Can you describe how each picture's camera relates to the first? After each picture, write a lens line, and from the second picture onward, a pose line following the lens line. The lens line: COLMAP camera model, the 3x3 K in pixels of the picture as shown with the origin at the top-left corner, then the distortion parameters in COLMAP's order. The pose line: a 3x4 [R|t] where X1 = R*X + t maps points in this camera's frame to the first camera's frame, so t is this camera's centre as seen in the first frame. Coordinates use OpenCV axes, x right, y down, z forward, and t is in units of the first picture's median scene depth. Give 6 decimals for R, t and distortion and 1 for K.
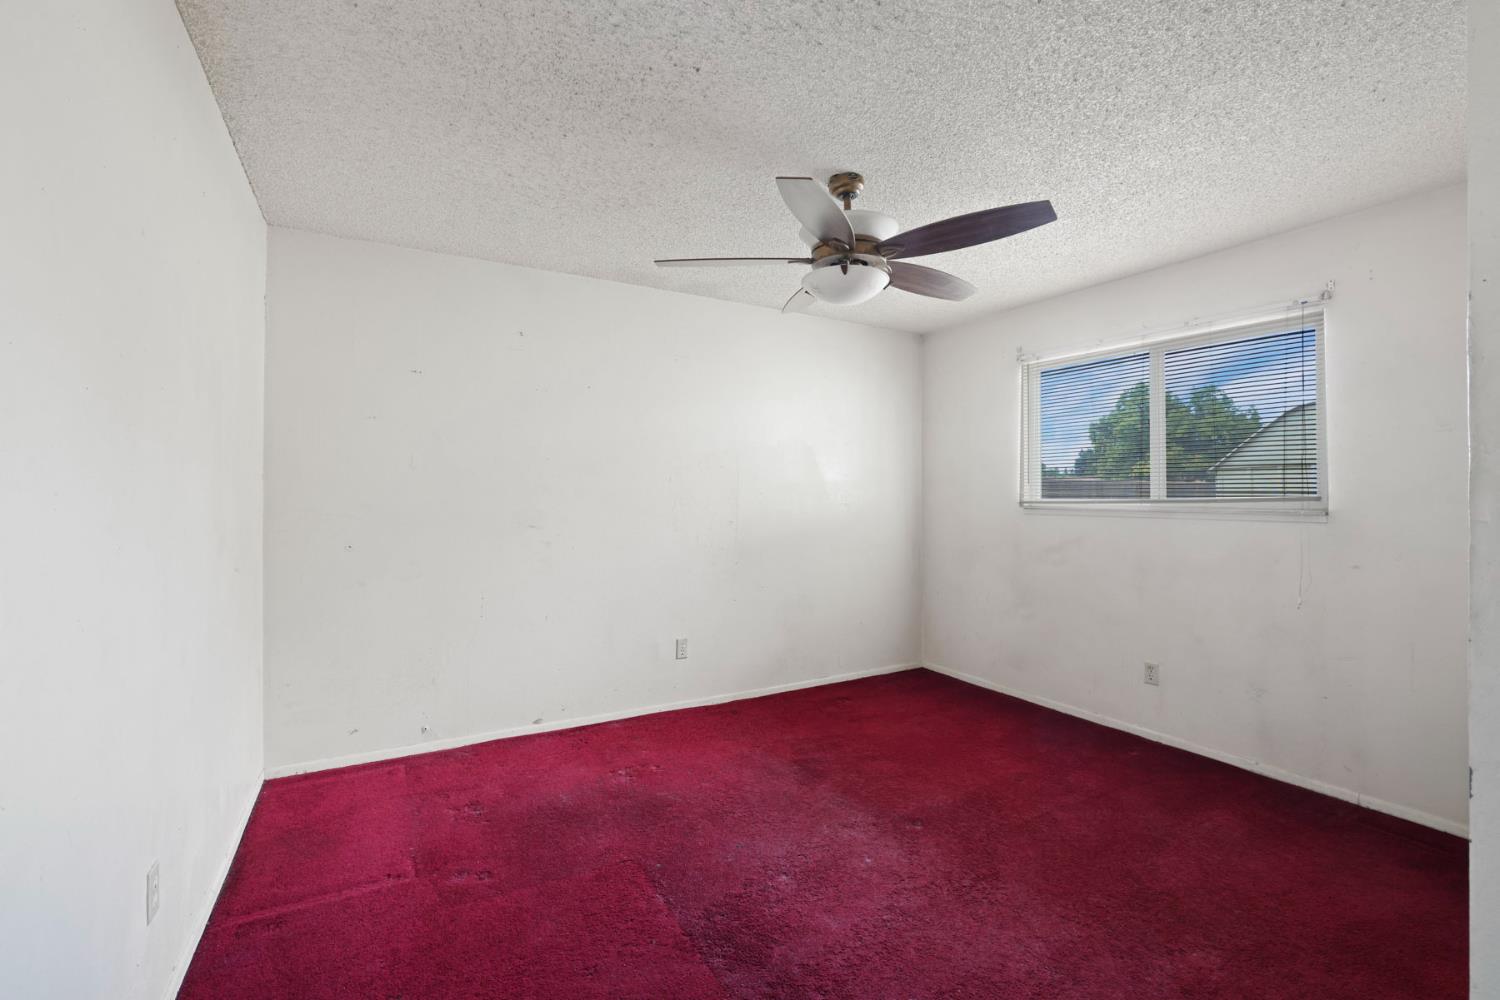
lens RADIAL K [[648.0, 0, 743.4], [0, 648.0, 491.7], [0, 0, 1]] dist [-0.047644, 0.017793]
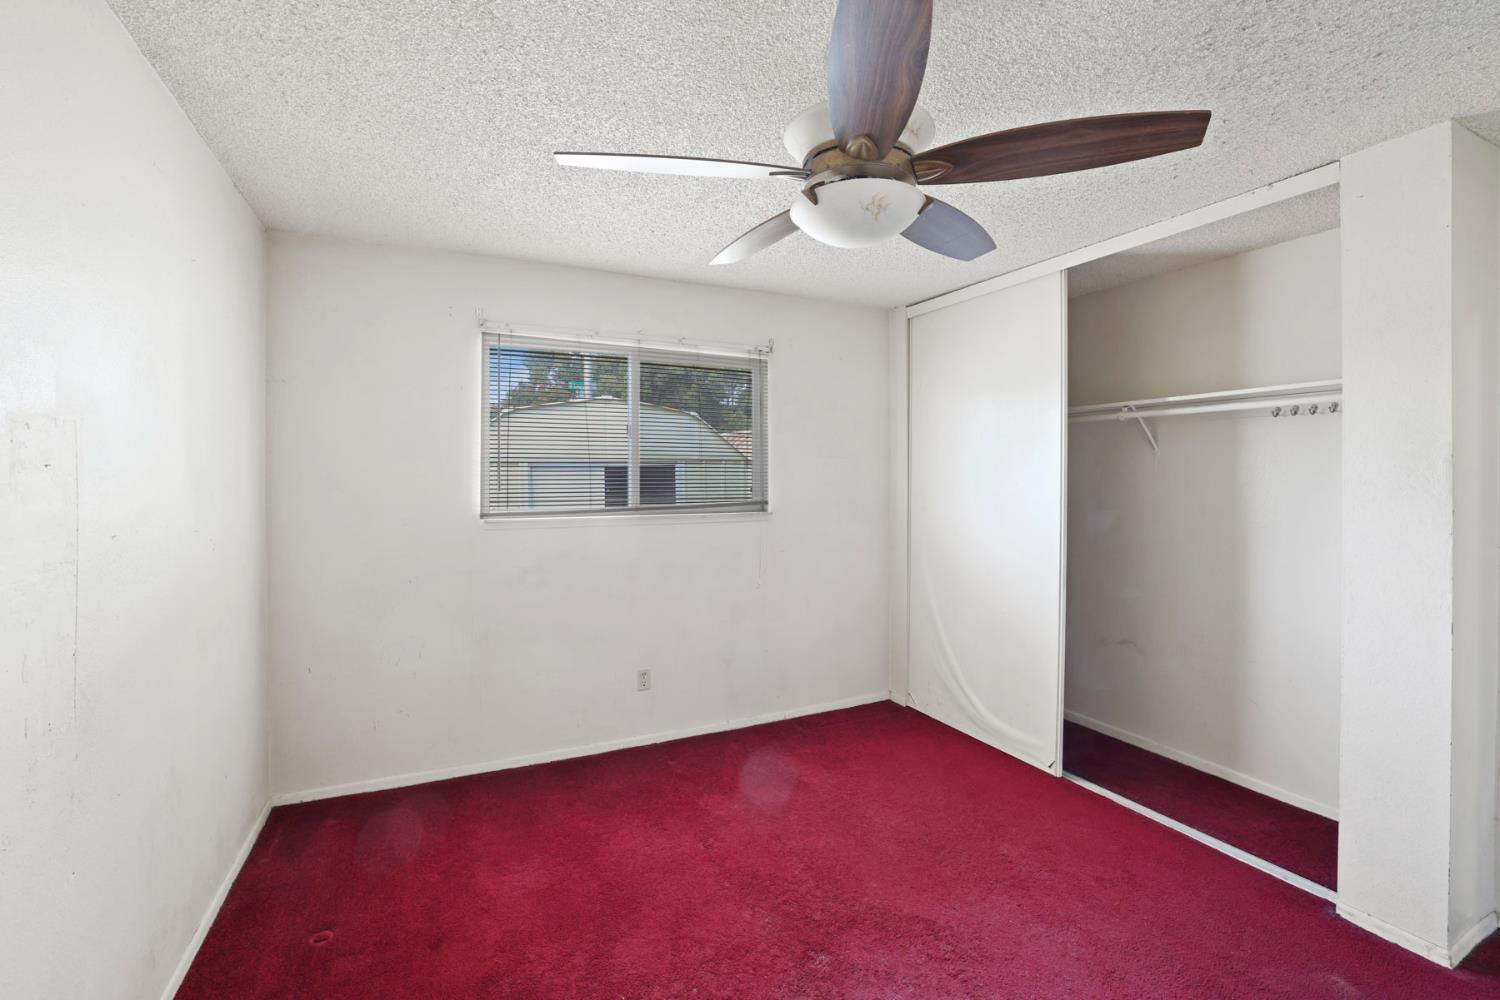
lens RADIAL K [[648.0, 0, 743.4], [0, 648.0, 491.7], [0, 0, 1]] dist [-0.047644, 0.017793]
pose [[0.072054, -0.038206, 0.996669, -0.355593], [-0.008174, 0.999210, 0.038894, -0.053081], [-0.997367, -0.010949, 0.071685, 0.771617]]
